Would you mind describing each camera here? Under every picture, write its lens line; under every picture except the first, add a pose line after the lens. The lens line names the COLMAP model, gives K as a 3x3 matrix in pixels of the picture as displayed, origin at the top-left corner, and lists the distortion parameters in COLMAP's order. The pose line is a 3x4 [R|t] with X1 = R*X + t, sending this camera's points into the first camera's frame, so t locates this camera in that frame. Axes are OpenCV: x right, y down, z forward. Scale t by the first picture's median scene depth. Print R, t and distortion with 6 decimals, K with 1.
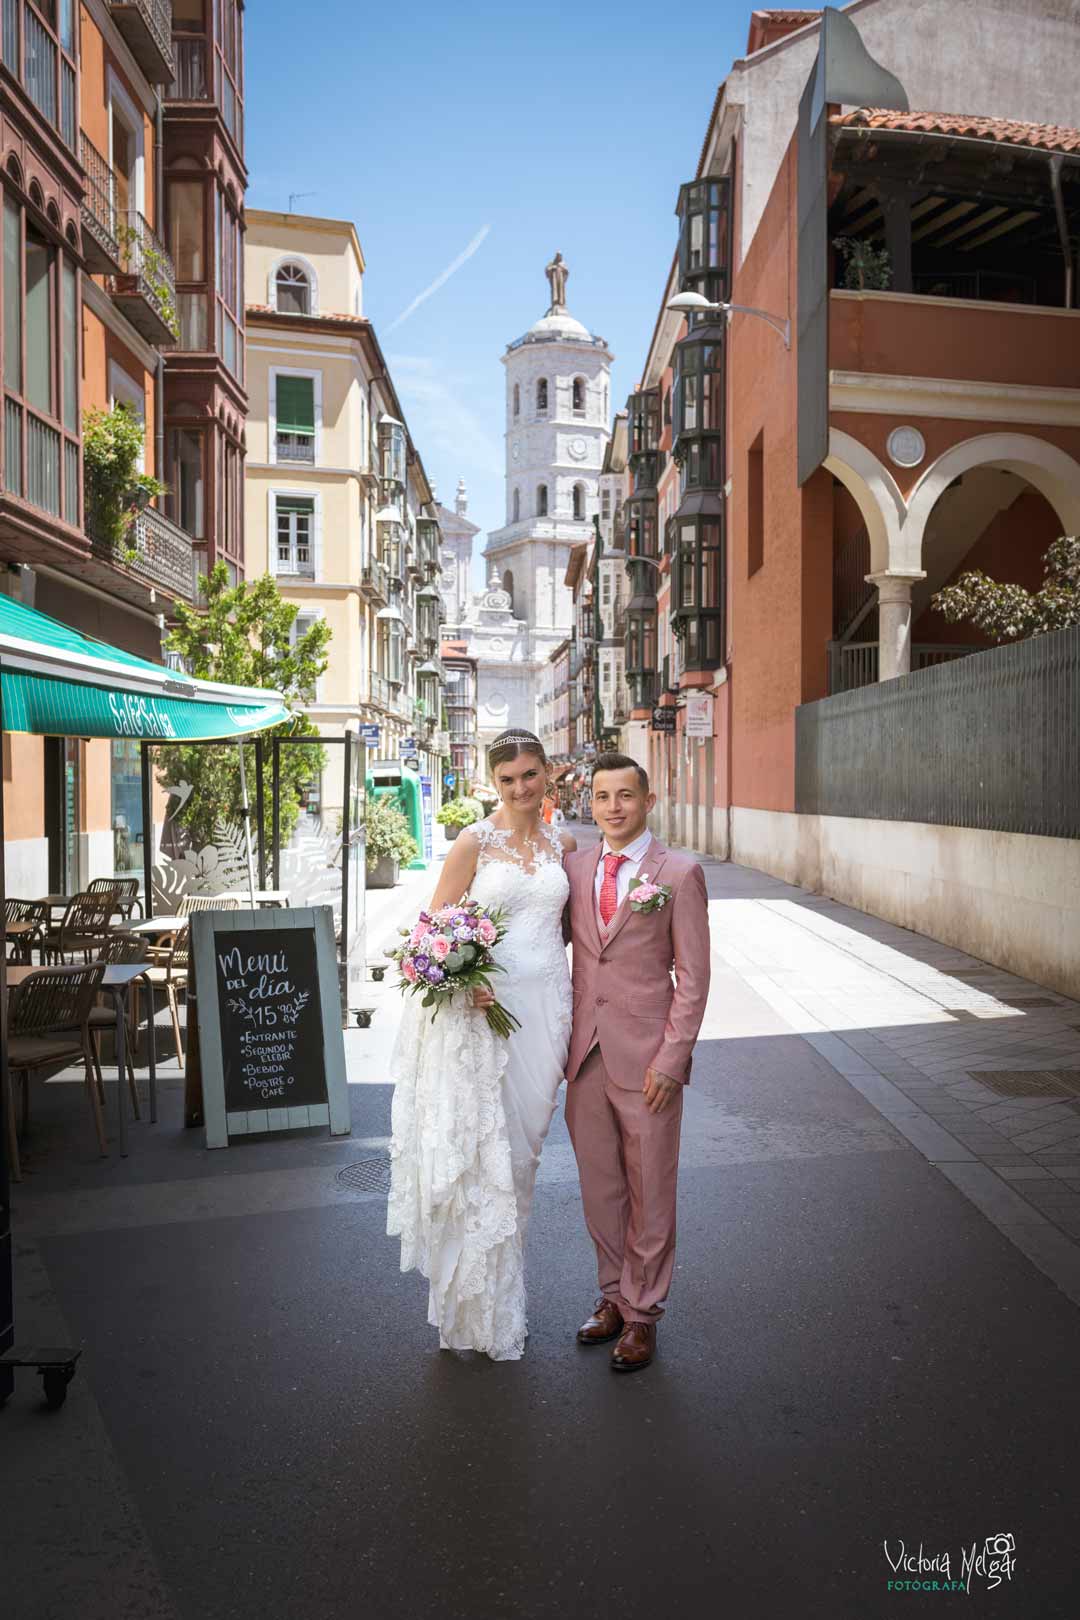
lens RADIAL K [[1911.3, 0, 540.0], [0, 1911.3, 810.0], [0, 0, 1]] dist [0.041247, -0.008220]
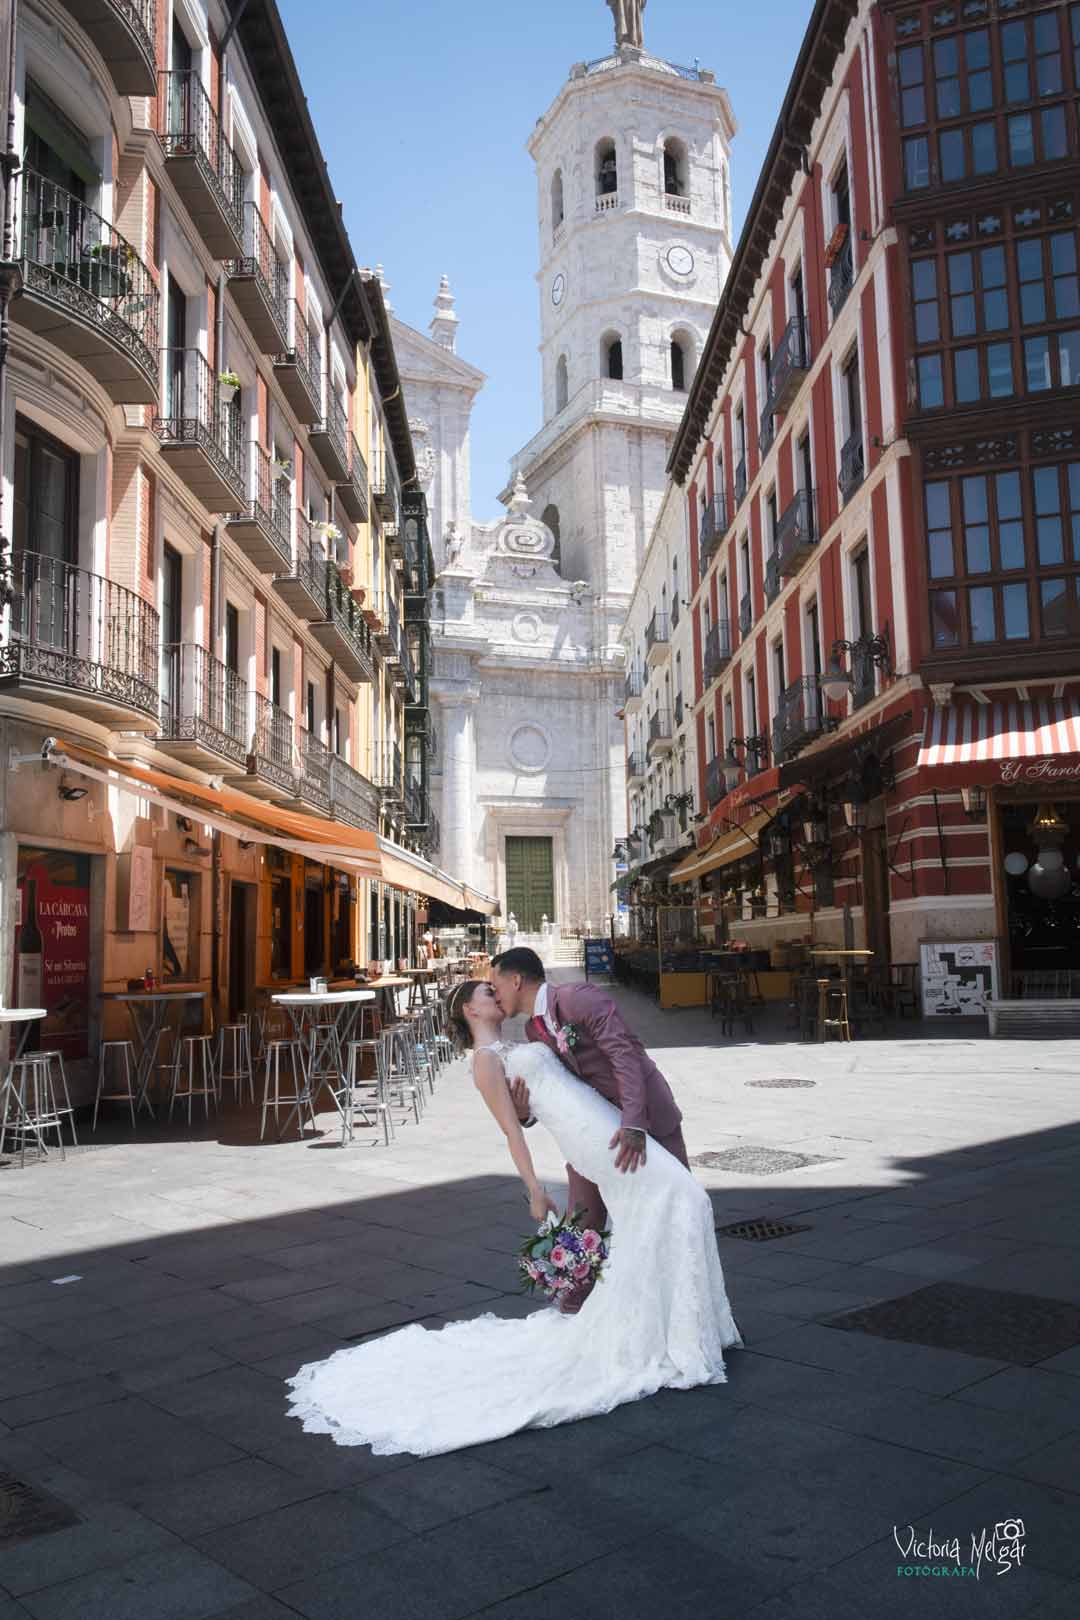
lens RADIAL K [[989.8, 0, 540.0], [0, 989.8, 810.0], [0, 0, 1]] dist [0.002606, -0.000184]
pose [[0.999018, -0.023932, -0.037286, -0.010926], [0.019804, 0.994020, -0.107390, -0.014516], [0.039633, 0.106546, 0.993518, 0.749842]]
